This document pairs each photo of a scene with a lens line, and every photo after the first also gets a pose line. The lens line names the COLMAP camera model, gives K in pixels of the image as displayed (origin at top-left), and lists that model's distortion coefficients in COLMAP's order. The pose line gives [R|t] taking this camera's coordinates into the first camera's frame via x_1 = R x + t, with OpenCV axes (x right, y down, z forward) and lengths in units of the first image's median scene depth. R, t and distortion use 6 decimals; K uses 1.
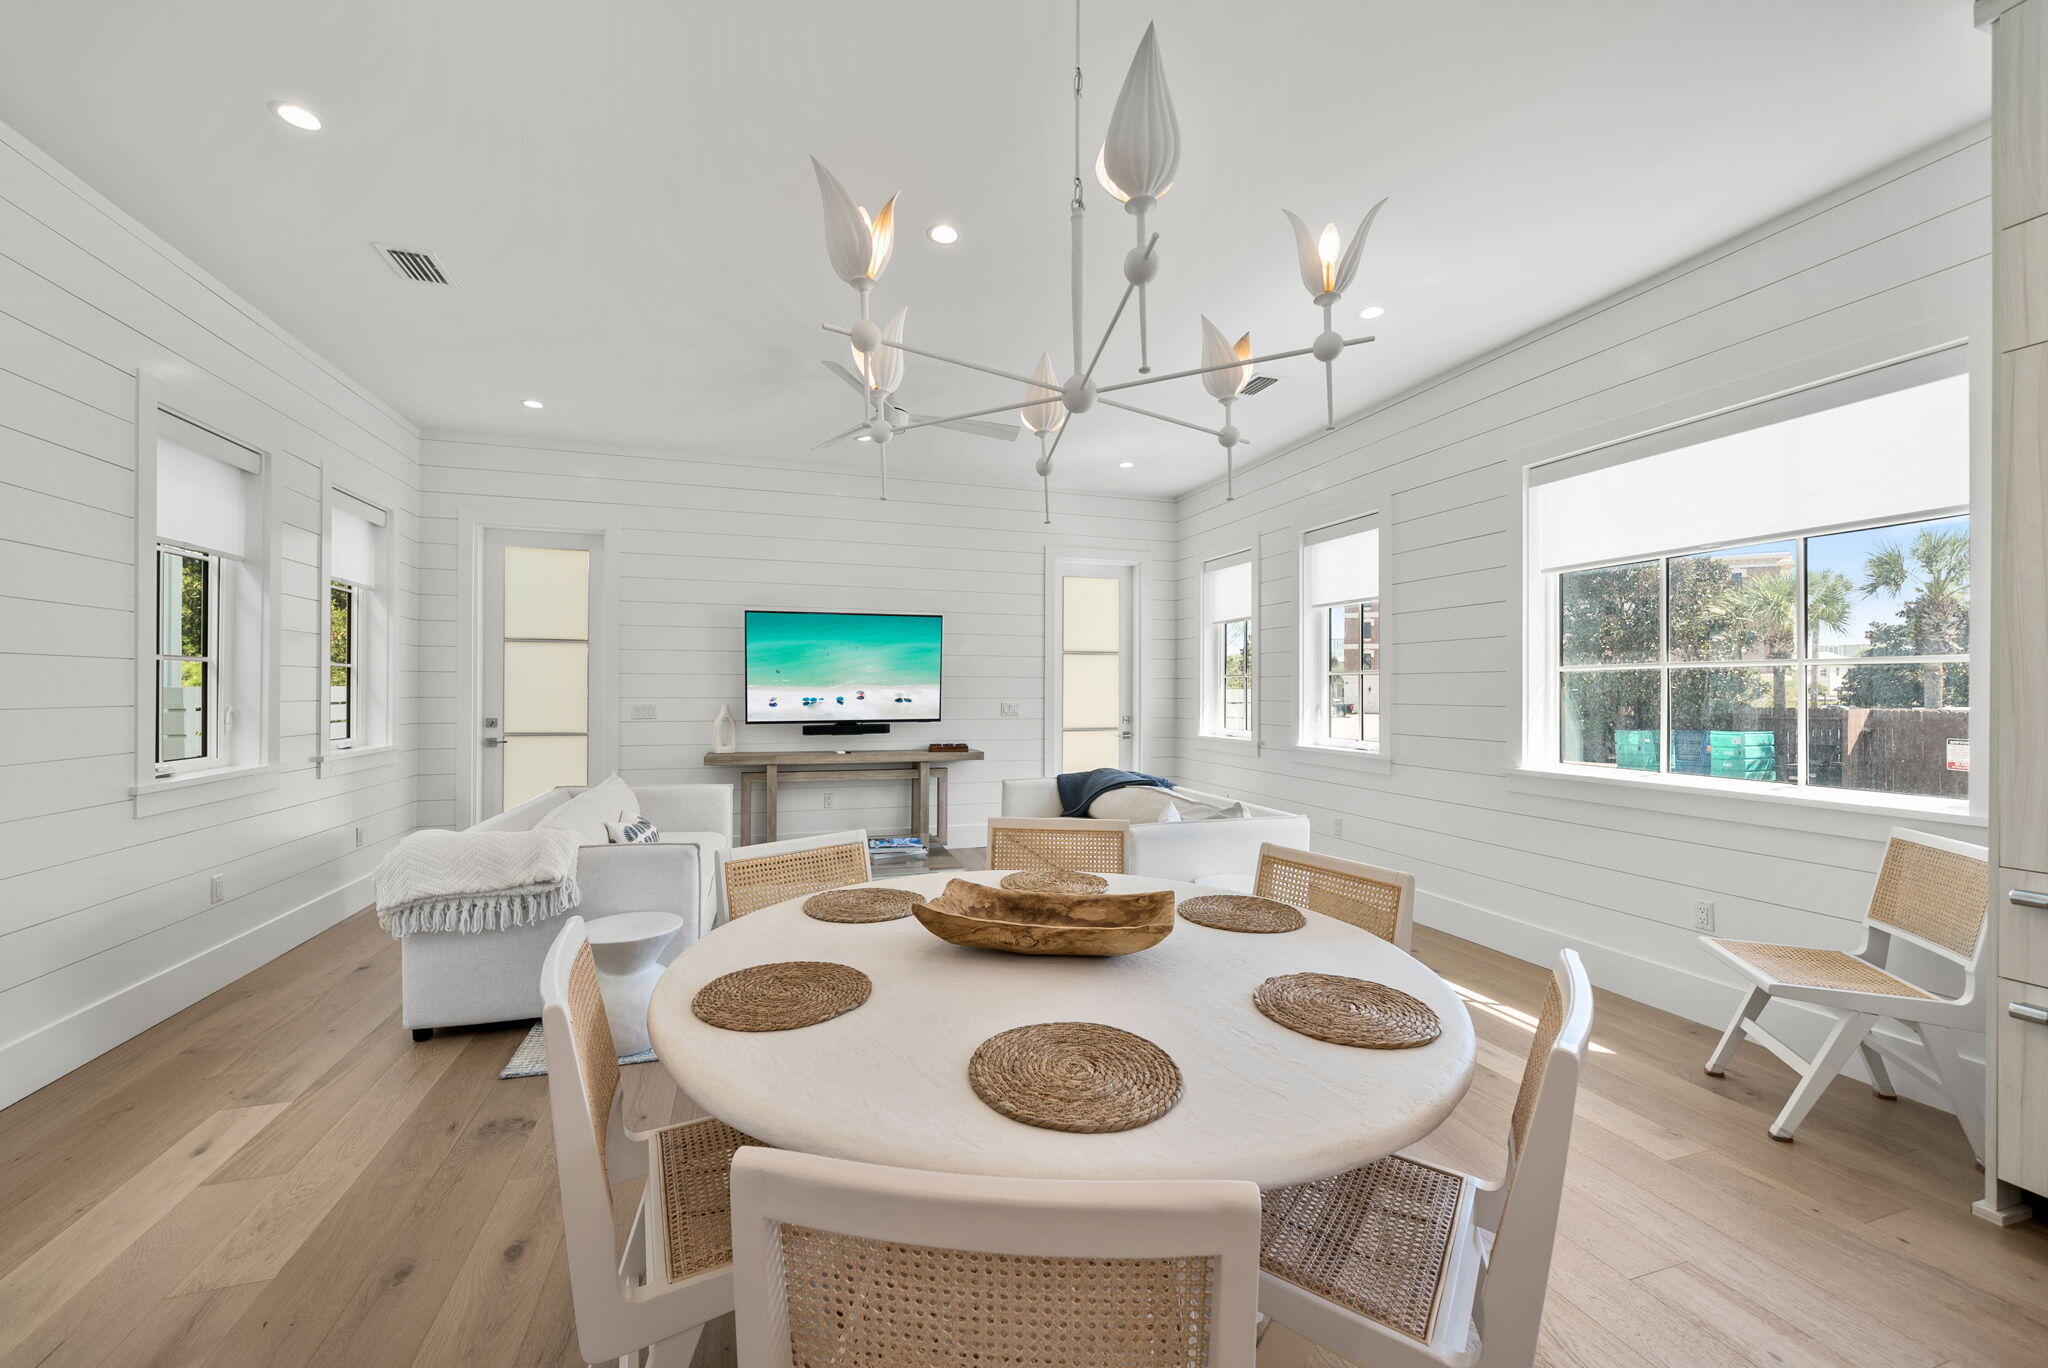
lens RADIAL K [[789.1, 0, 1024.0], [0, 789.1, 684.0], [0, 0, 1]] dist [0.000066, 0.000005]
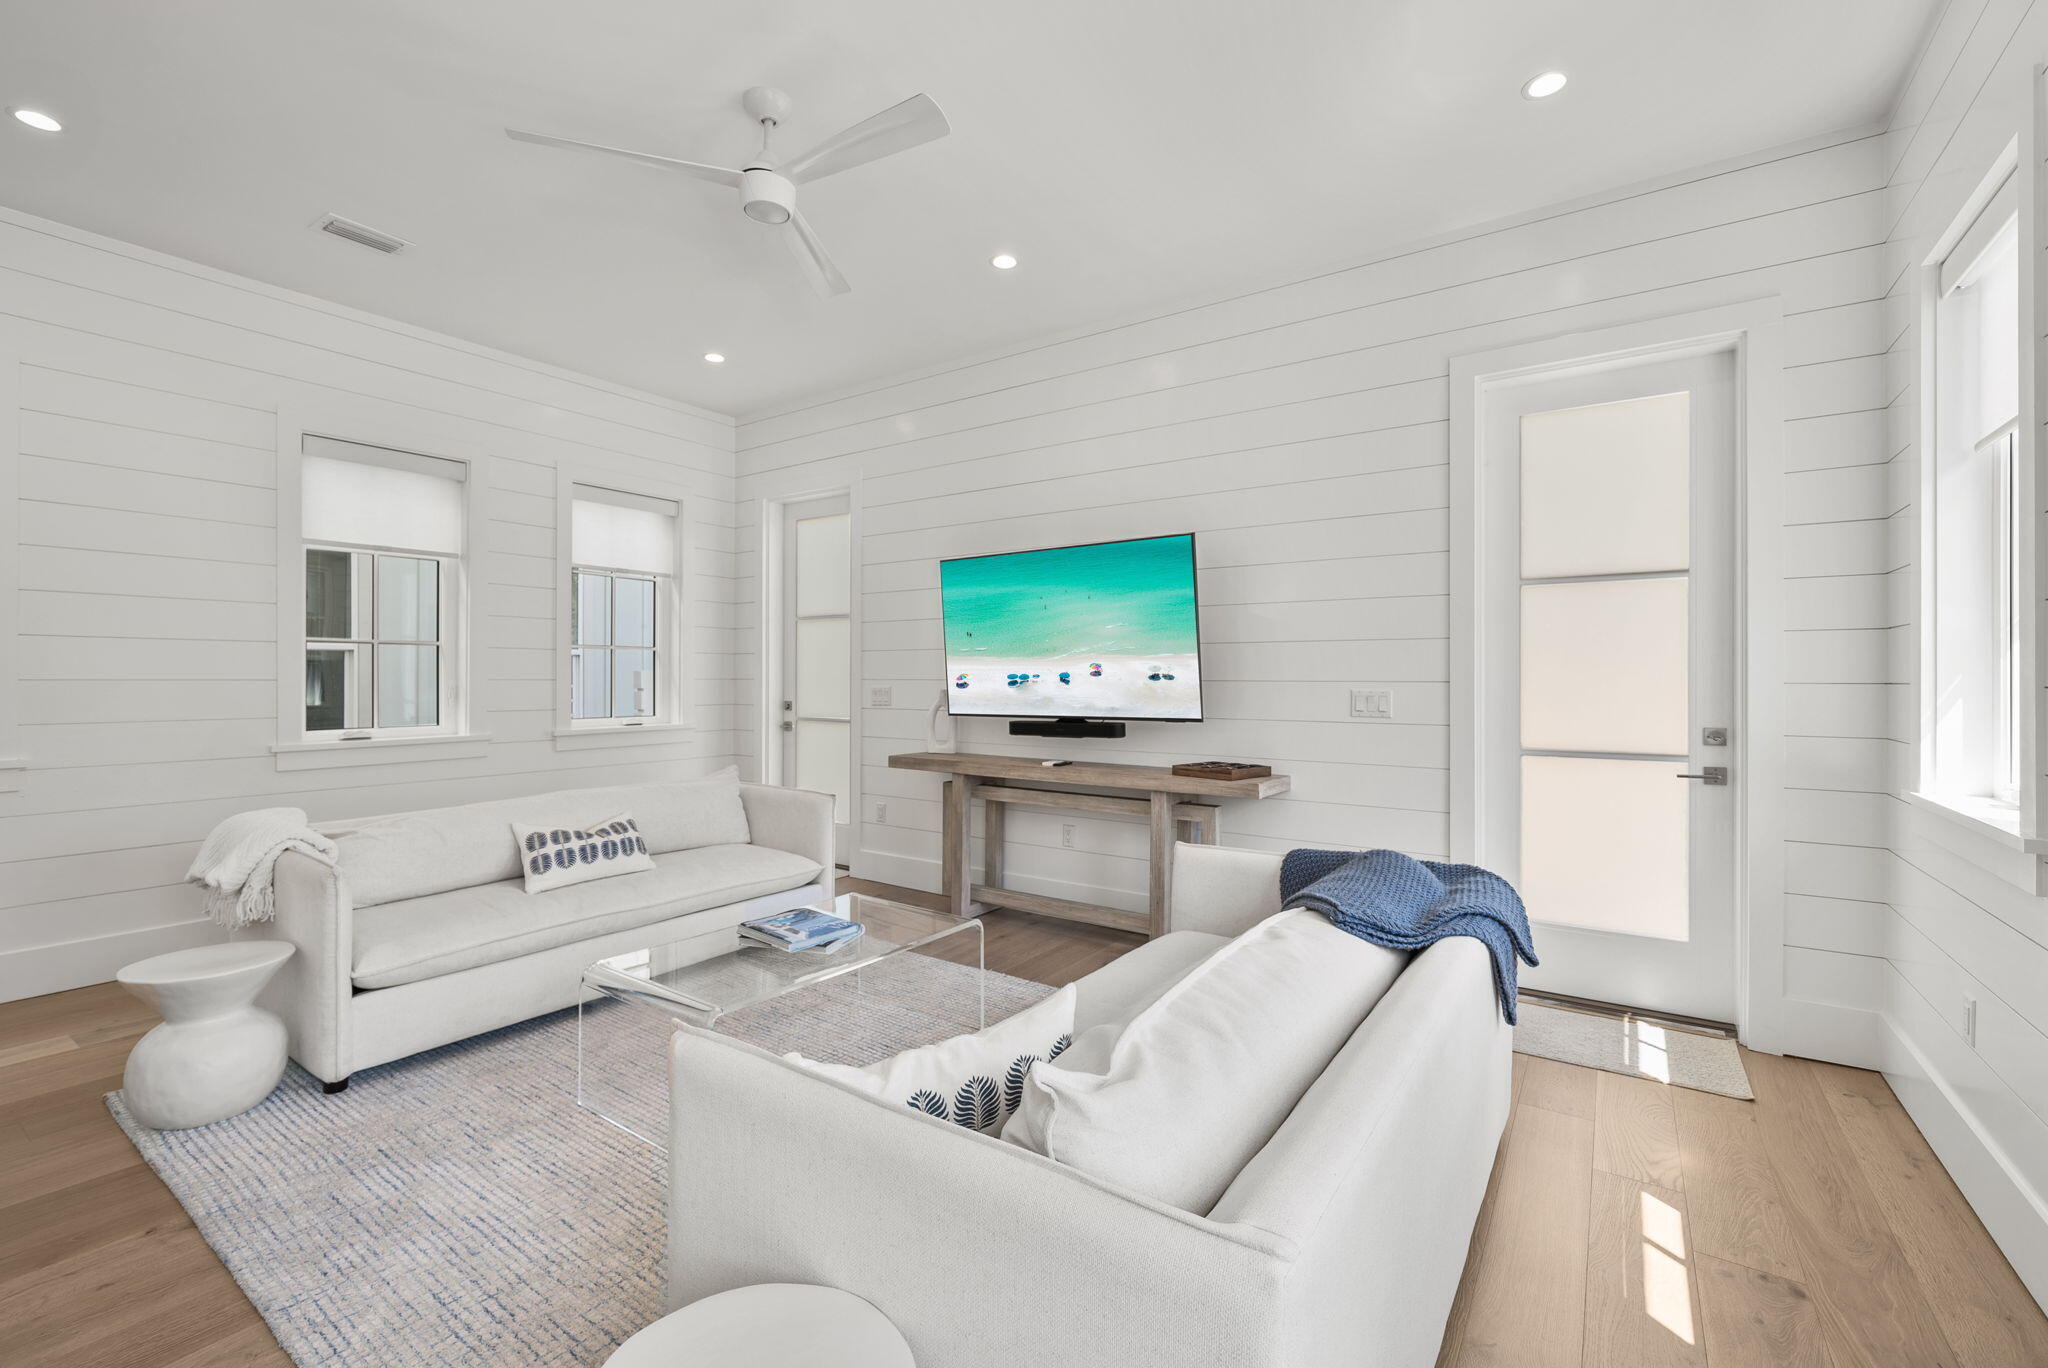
lens RADIAL K [[870.5, 0, 1024.0], [0, 870.5, 684.0], [0, 0, 1]] dist [0.000105, 0.000019]
pose [[0.601803, 0.001904, -0.798642, 0.323778], [0.006427, 0.999953, 0.007227, 0.015119], [0.798619, -0.009482, 0.601763, 0.542817]]
